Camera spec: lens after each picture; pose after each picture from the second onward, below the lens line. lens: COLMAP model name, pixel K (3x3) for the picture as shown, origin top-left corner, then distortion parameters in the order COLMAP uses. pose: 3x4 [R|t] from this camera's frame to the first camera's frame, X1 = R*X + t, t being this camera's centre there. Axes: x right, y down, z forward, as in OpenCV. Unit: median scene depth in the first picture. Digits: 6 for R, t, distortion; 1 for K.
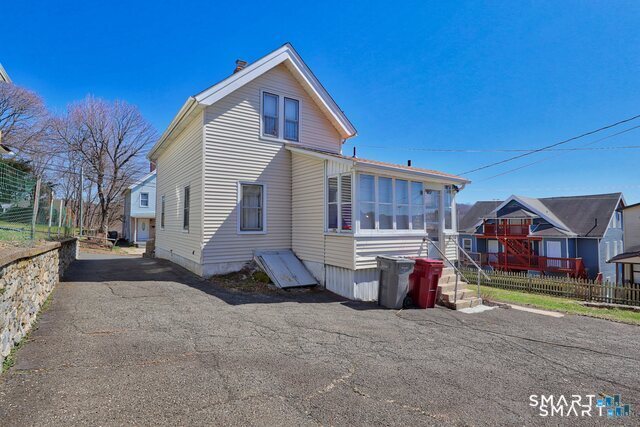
lens RADIAL K [[322.1, 0, 320.0], [0, 322.1, 213.5], [0, 0, 1]] dist [-0.001425, -0.000159]
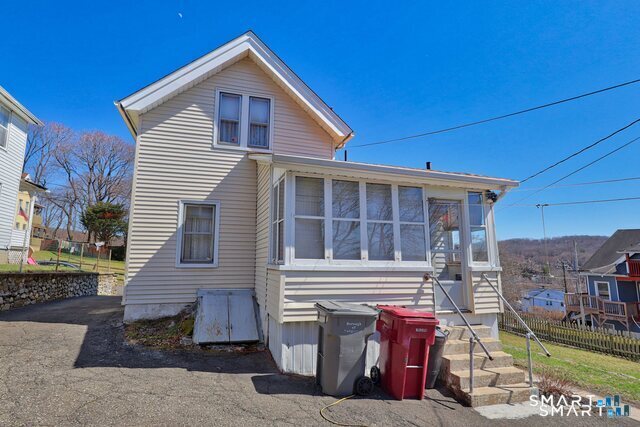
lens RADIAL K [[339.2, 0, 320.0], [0, 339.2, 213.5], [0, 0, 1]] dist [0.001823, 0.000459]
pose [[0.954813, -0.042259, -0.294188, 0.323658], [0.008951, 0.993479, -0.113660, 0.030868], [0.297072, 0.105891, 0.948965, 0.303533]]
